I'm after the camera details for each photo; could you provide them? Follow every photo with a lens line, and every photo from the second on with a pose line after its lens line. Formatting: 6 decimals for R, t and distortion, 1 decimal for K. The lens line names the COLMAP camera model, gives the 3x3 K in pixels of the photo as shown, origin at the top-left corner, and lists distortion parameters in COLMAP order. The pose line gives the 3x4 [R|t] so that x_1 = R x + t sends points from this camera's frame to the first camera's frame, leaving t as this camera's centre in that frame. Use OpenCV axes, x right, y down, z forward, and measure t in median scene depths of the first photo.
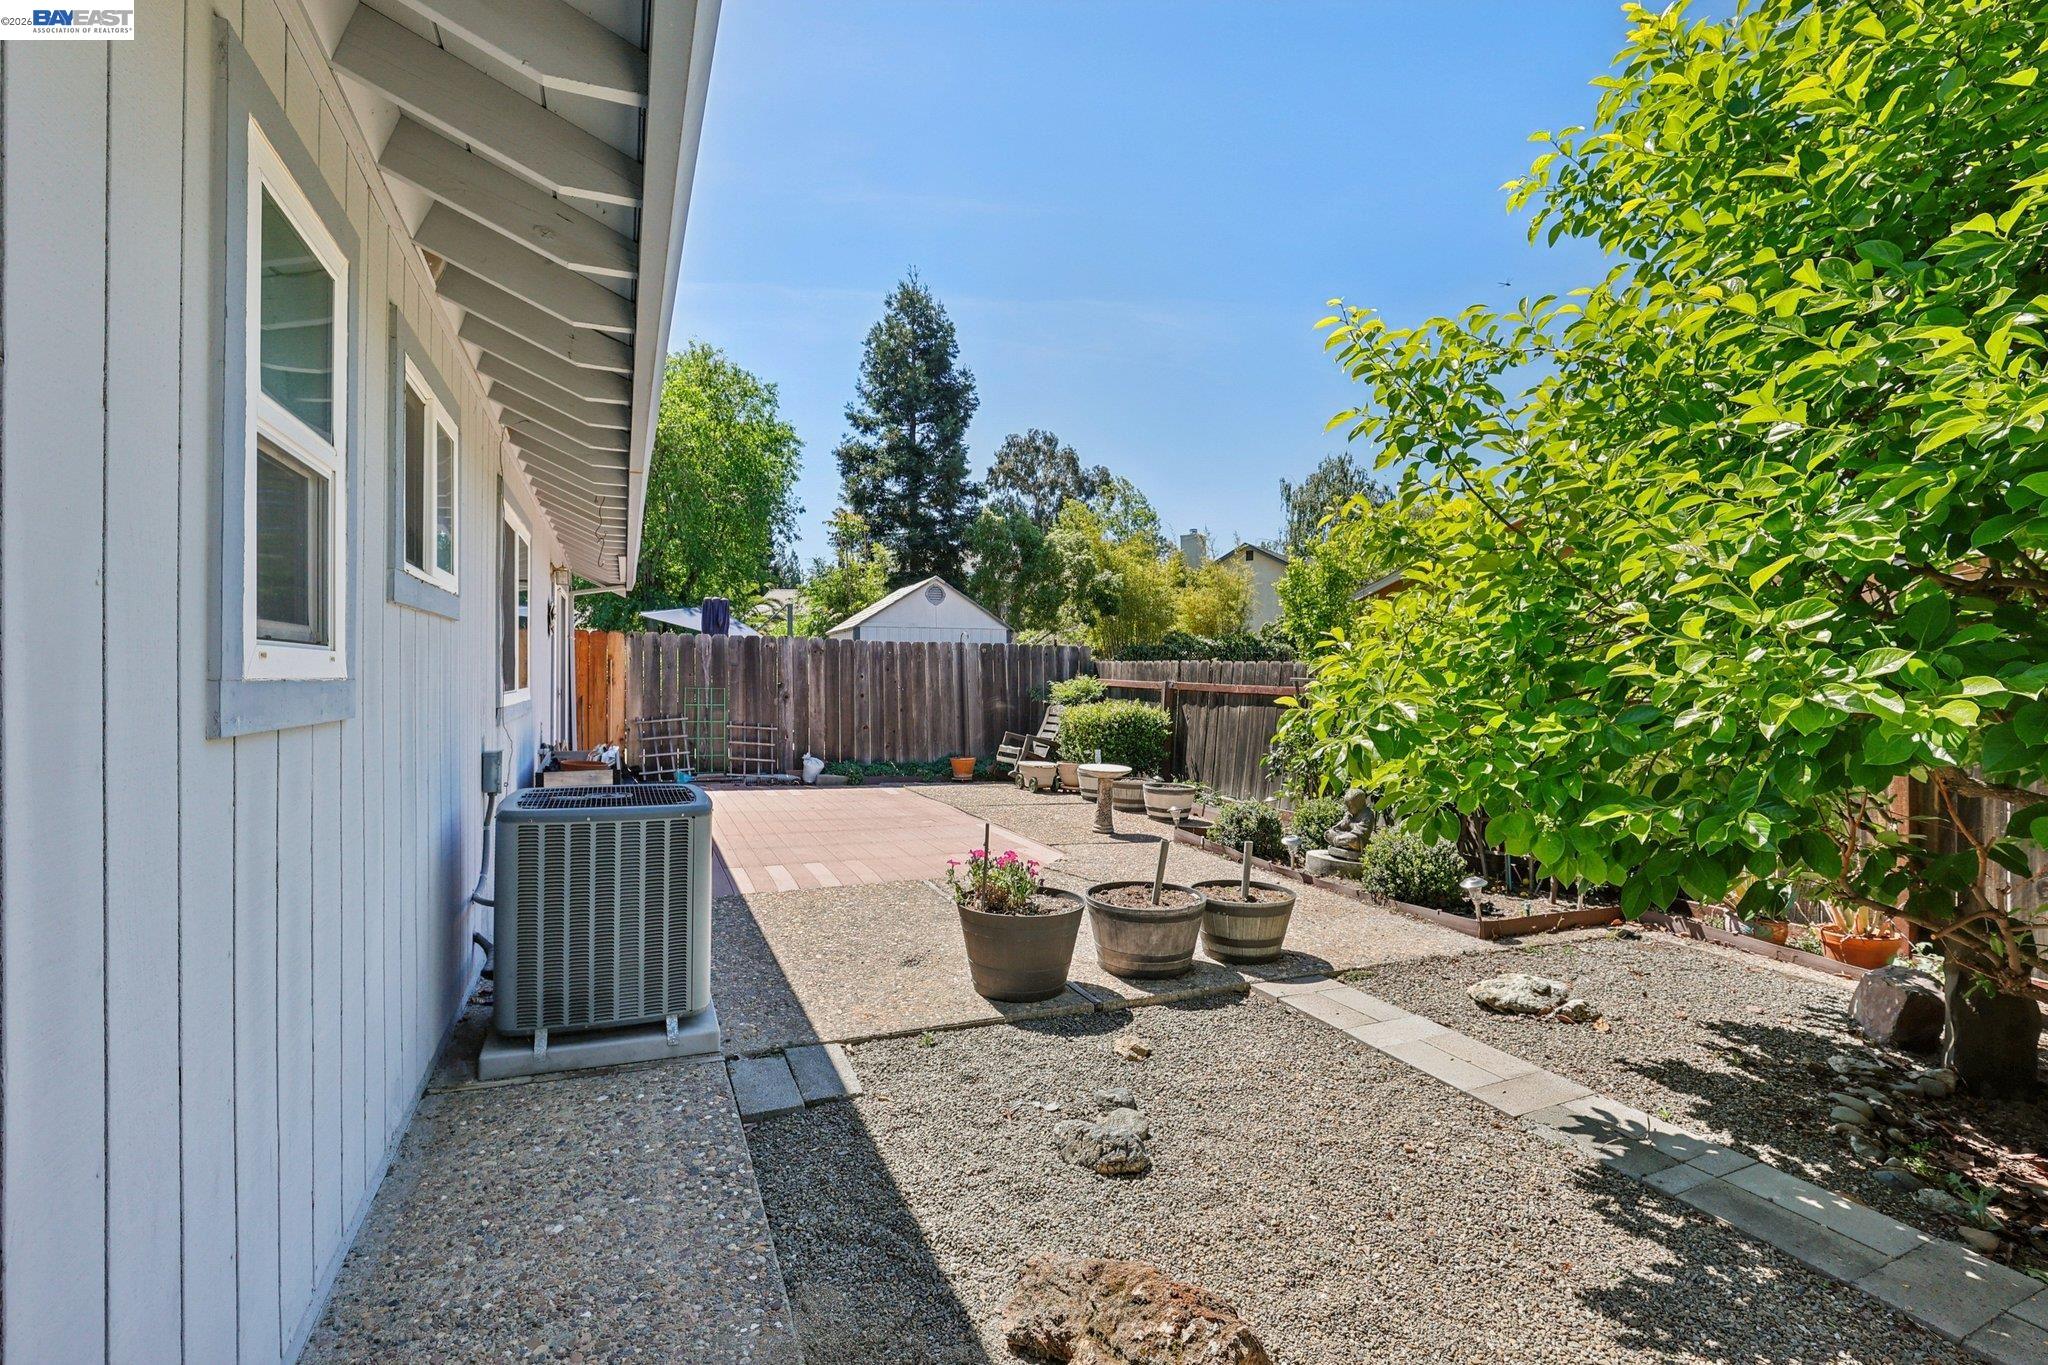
lens RADIAL K [[949.3, 0, 1023.0], [0, 949.3, 671.9], [0, 0, 1]] dist [-0.025564, 0.007565]
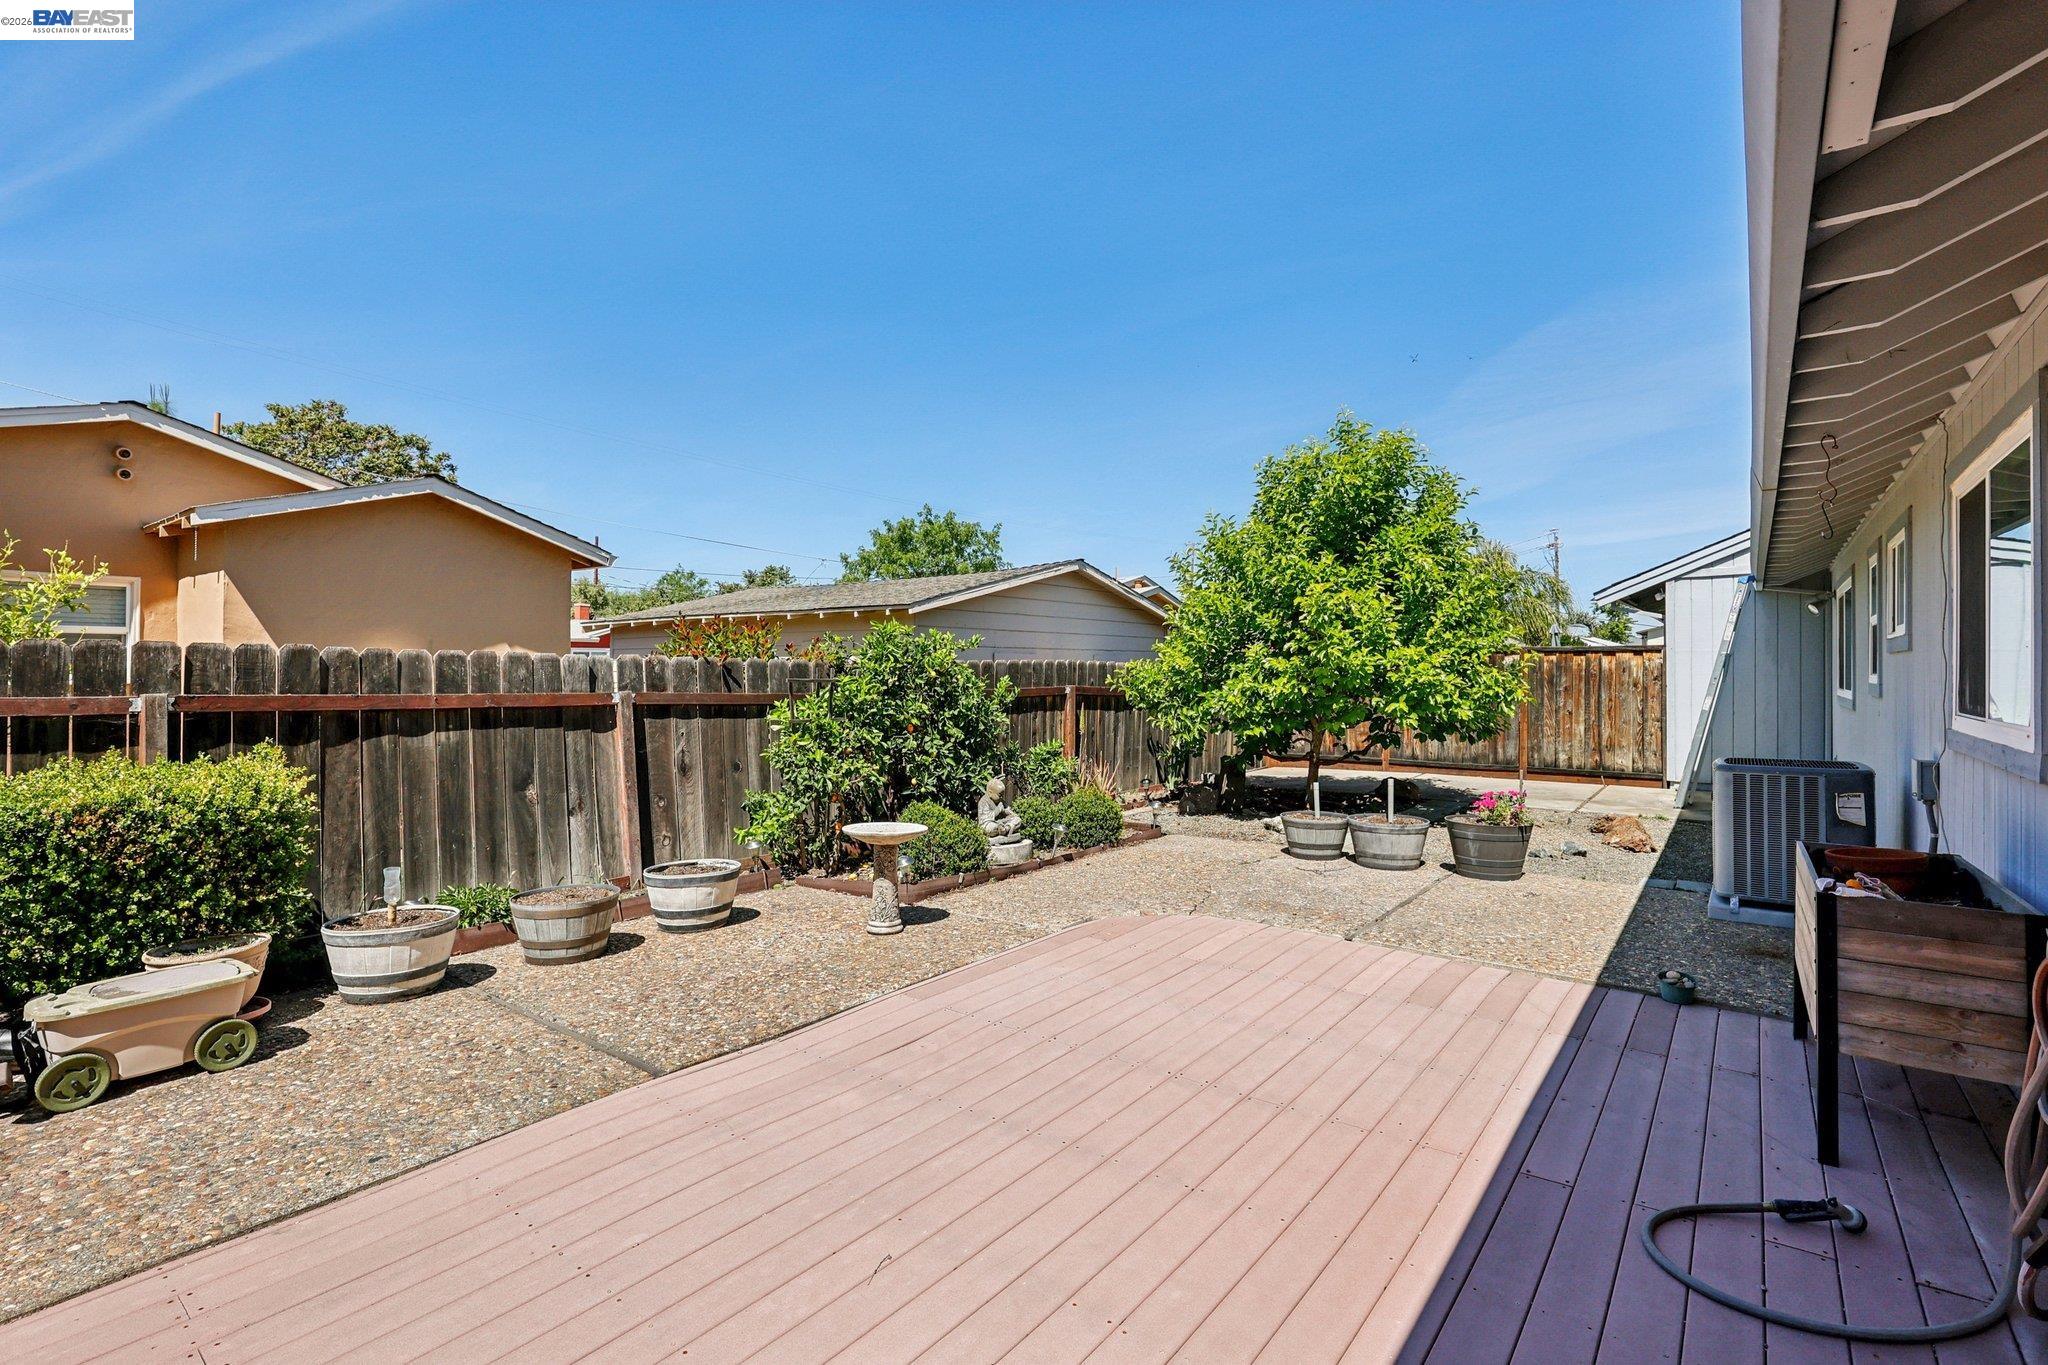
lens RADIAL K [[942.3, 0, 1024.8], [0, 942.3, 664.0], [0, 0, 1]] dist [-0.019779, -0.000255]
pose [[-0.485330, -0.004530, 0.874320, -0.376065], [-0.008631, 0.999963, 0.000390, -0.005621], [-0.874289, -0.007357, -0.485351, 0.925976]]
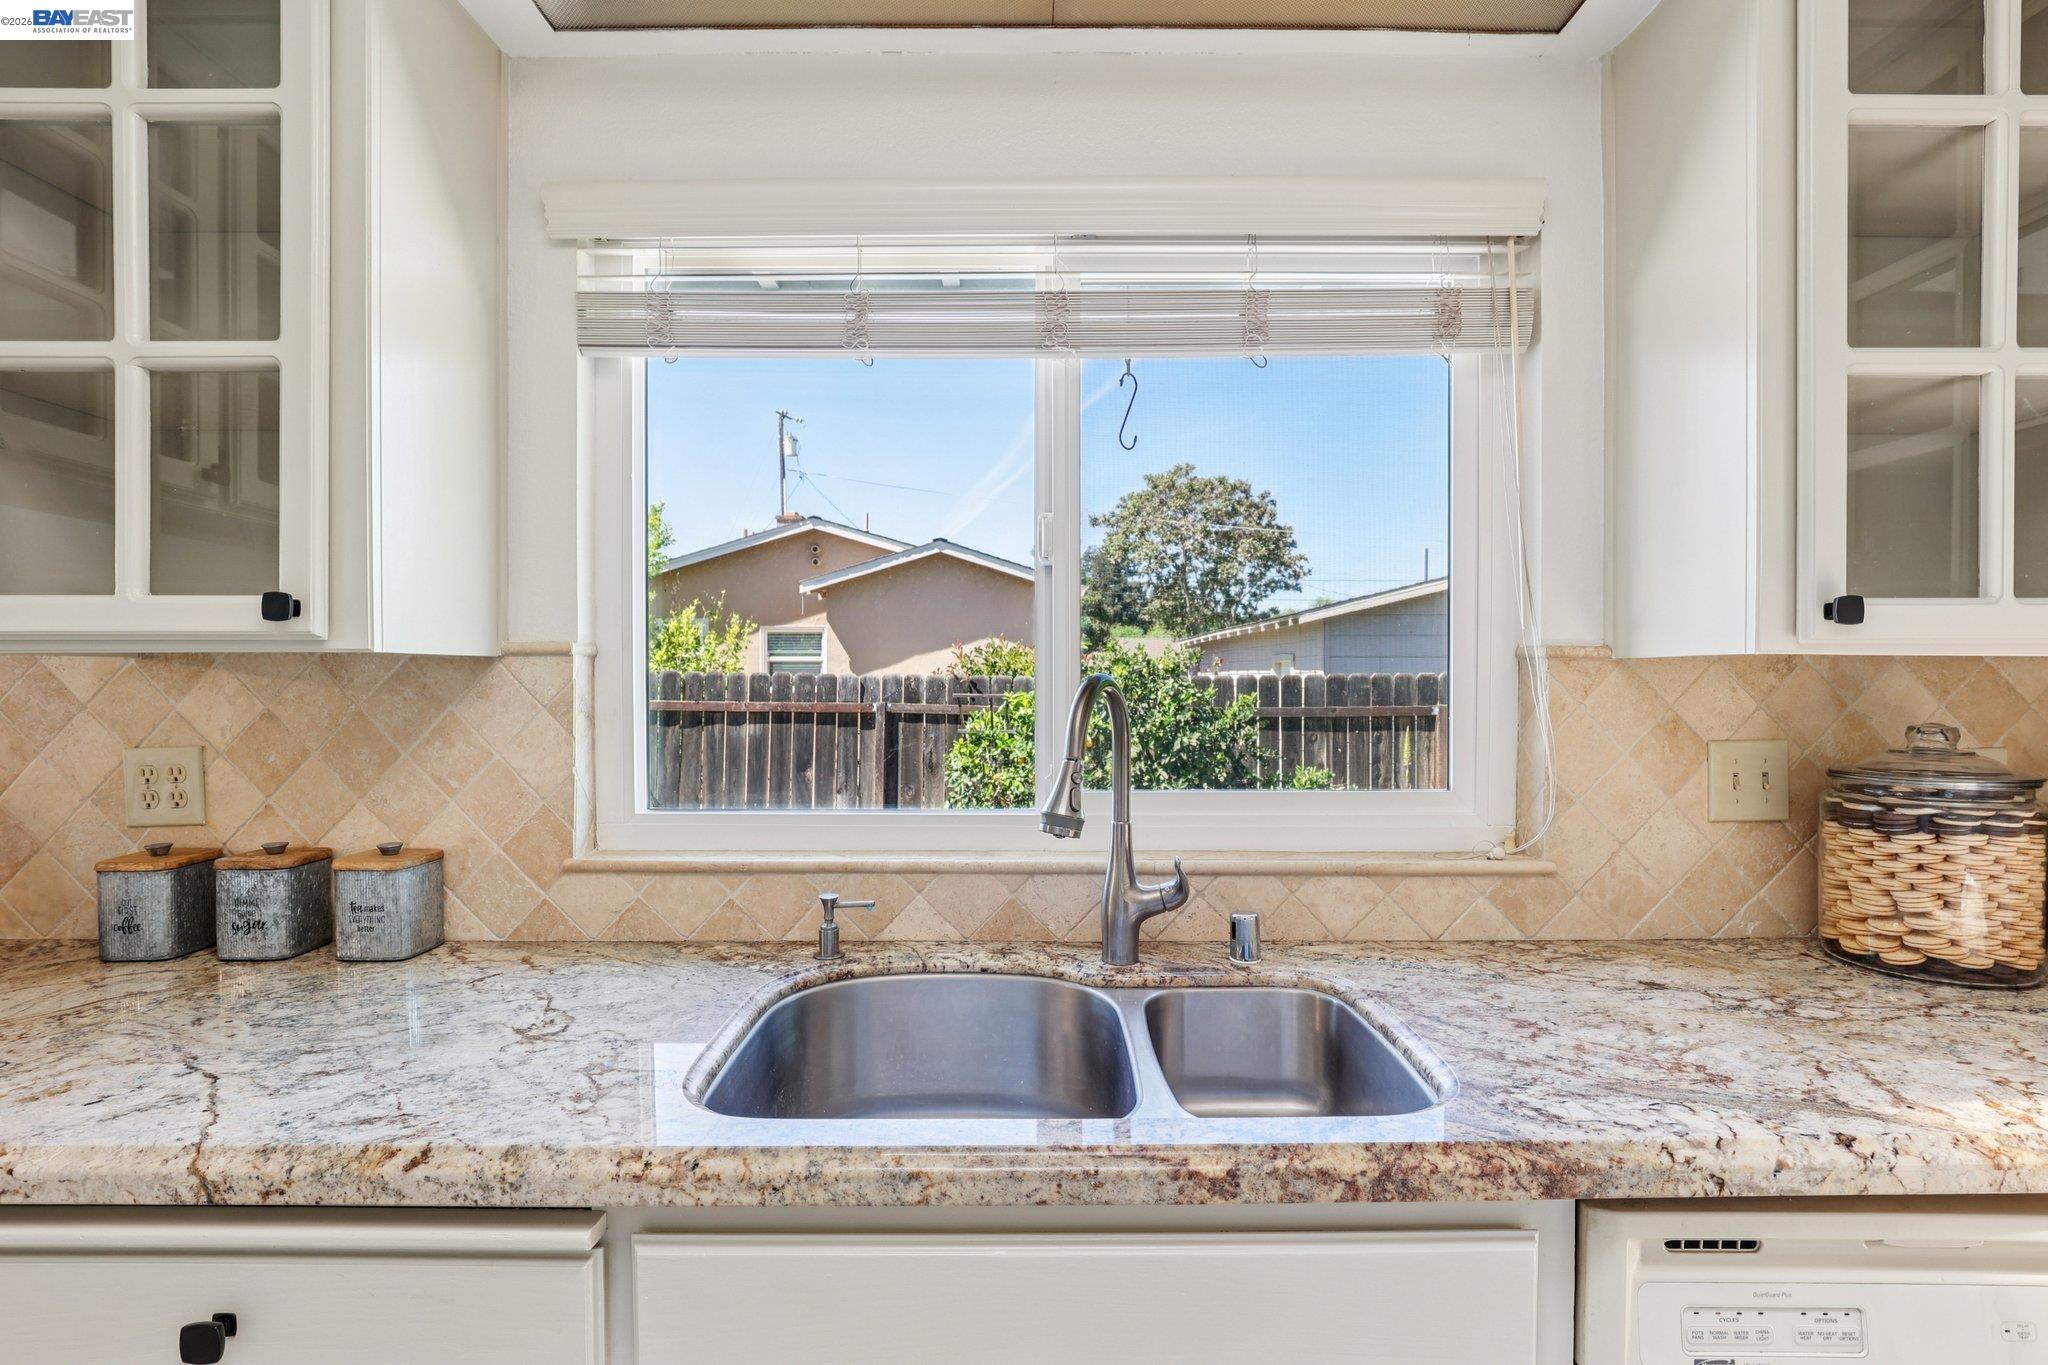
lens RADIAL K [[948.3, 0, 1033.7], [0, 948.3, 691.1], [0, 0, 1]] dist [-0.029898, 0.009408]
pose [[0.391114, -0.020877, 0.920105, -0.393584], [0.001301, 0.999754, 0.022132, -0.011739], [-0.920341, -0.007459, 0.391045, 0.446290]]
